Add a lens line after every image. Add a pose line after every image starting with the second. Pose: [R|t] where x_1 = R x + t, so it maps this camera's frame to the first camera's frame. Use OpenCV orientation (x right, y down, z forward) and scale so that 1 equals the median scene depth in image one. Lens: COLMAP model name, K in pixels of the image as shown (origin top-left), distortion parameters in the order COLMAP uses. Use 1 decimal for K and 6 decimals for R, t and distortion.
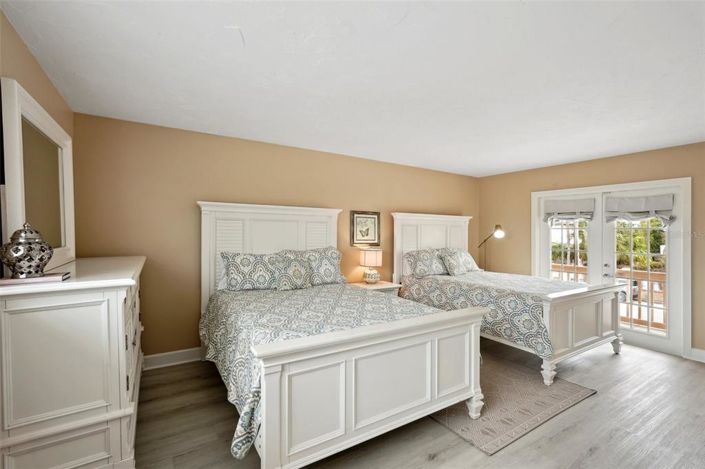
lens RADIAL K [[322.1, 0, 348.8], [0, 322.1, 238.0], [0, 0, 1]] dist [-0.011487, 0.007382]
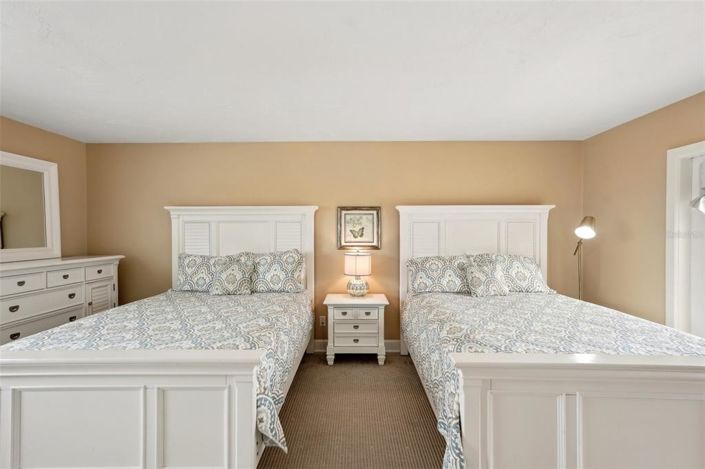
lens RADIAL K [[322.1, 0, 346.0], [0, 322.1, 231.9], [0, 0, 1]] dist [-0.011487, 0.007382]
pose [[0.832082, -0.018675, -0.554338, 0.473838], [0.002758, 0.999560, -0.029533, 0.004803], [0.554646, 0.023045, 0.831767, 0.311550]]
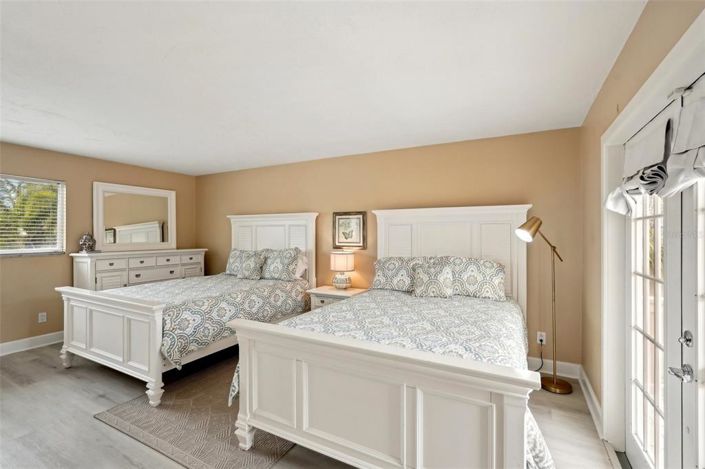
lens RADIAL K [[322.1, 0, 344.8], [0, 322.1, 232.7], [0, 0, 1]] dist [-0.011487, 0.007382]
pose [[0.473208, -0.020782, -0.880705, 0.868235], [-0.016600, 0.999334, -0.032500, 0.007982], [0.880794, 0.029999, 0.472548, 0.551752]]
